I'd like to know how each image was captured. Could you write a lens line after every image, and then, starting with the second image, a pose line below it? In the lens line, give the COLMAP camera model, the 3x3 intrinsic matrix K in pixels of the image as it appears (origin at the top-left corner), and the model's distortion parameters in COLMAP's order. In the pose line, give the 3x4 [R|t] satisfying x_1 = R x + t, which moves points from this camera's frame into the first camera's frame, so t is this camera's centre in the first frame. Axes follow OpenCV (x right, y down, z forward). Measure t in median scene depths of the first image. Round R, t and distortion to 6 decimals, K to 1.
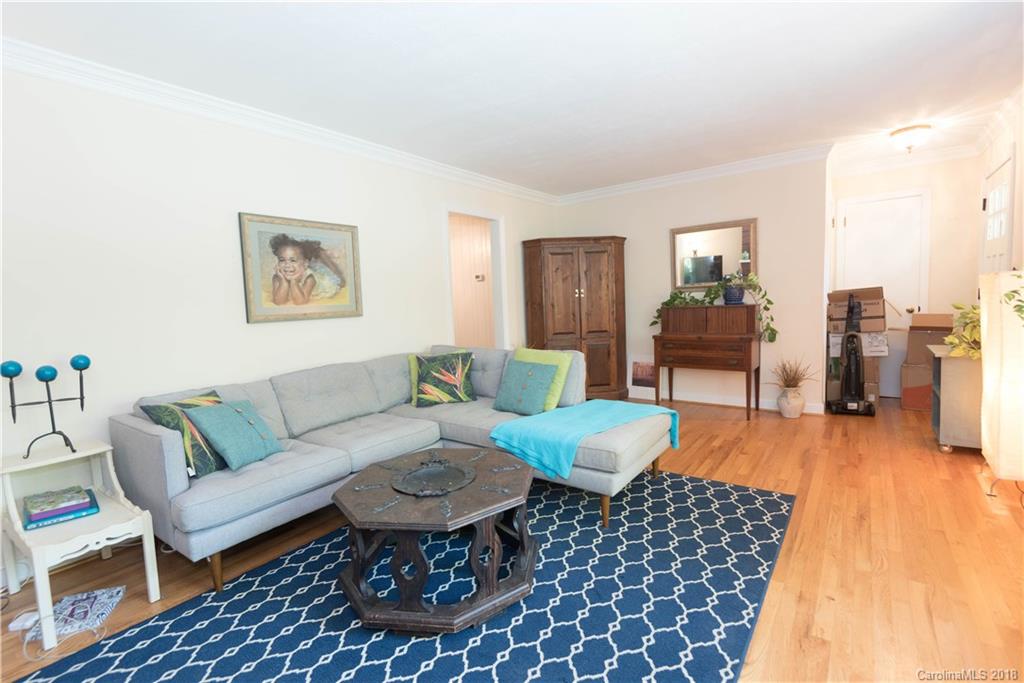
lens RADIAL K [[463.5, 0, 516.2], [0, 463.5, 337.0], [0, 0, 1]] dist [0.037564, -0.024829]
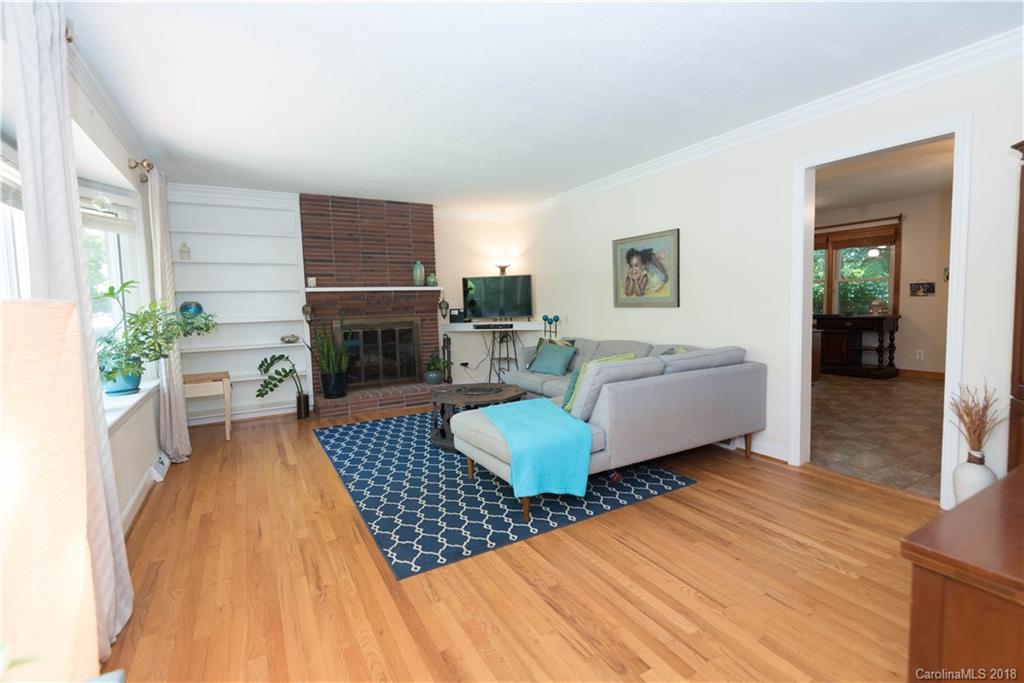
lens RADIAL K [[463.5, 0, 516.2], [0, 463.5, 337.0], [0, 0, 1]] dist [0.037564, -0.024829]
pose [[-0.396458, 0.123569, -0.909699, 1.002131], [-0.036854, 0.987959, 0.150260, -0.147831], [0.917313, 0.093098, -0.387130, 1.236510]]
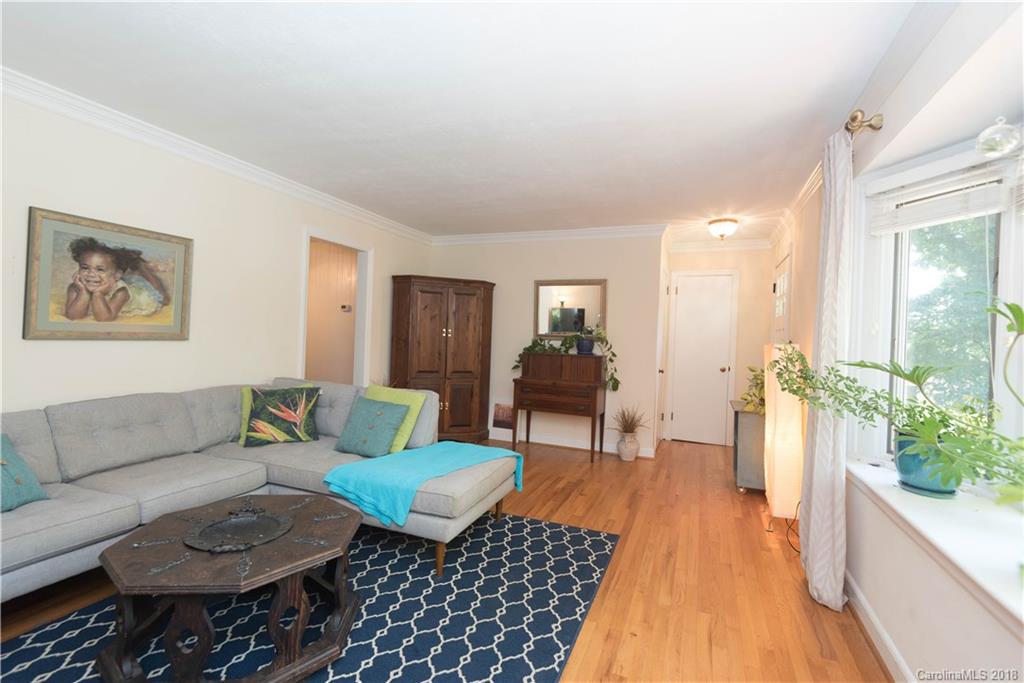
lens RADIAL K [[463.5, 0, 516.2], [0, 463.5, 337.0], [0, 0, 1]] dist [0.037564, -0.024829]
pose [[0.965349, 0.076828, 0.249396, 0.051072], [-0.056424, 0.994524, -0.087965, -0.008404], [-0.254788, 0.070845, 0.964398, -0.012539]]
